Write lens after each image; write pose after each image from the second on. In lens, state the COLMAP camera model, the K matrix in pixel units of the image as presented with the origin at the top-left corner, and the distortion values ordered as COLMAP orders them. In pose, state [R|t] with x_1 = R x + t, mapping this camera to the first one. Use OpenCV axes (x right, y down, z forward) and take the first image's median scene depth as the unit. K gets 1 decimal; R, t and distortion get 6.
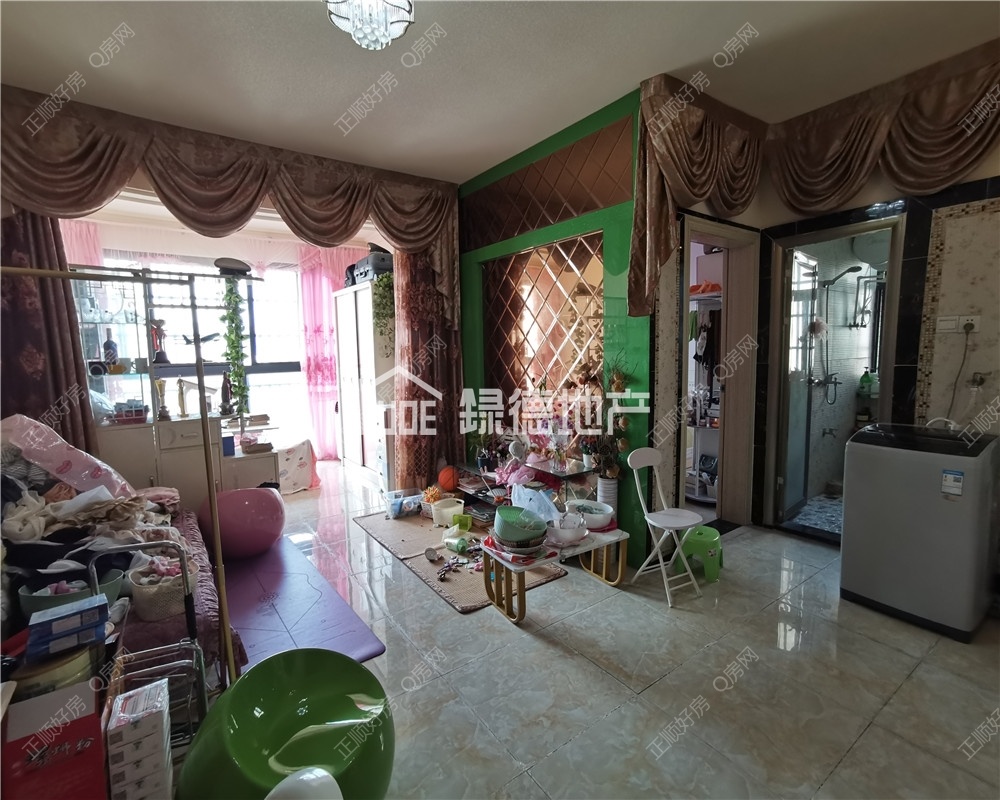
lens RADIAL K [[481.5, 0, 500.0], [0, 481.5, 400.5], [0, 0, 1]] dist [-0.001802, -0.000129]
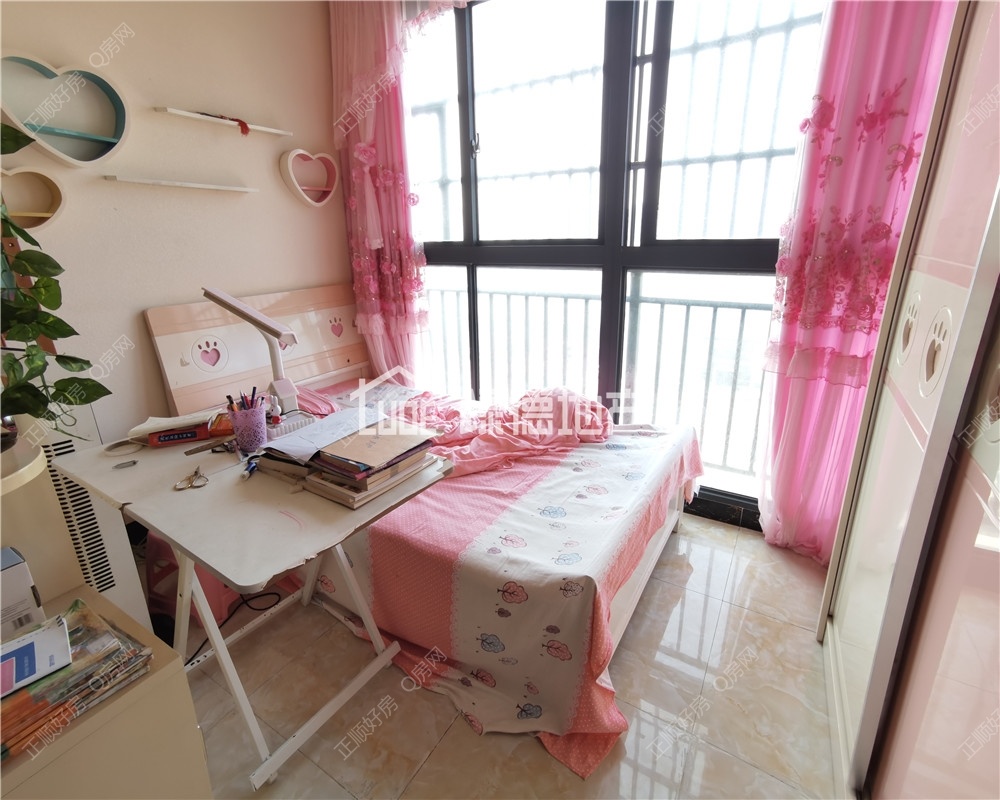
lens RADIAL K [[481.5, 0, 499.4], [0, 481.5, 393.3], [0, 0, 1]] dist [-0.001802, -0.000129]
pose [[0.393450, 0.283474, -0.874551, -0.191613], [-0.087429, 0.958501, 0.271352, -0.055682], [0.915179, -0.030302, 0.401906, 0.712505]]
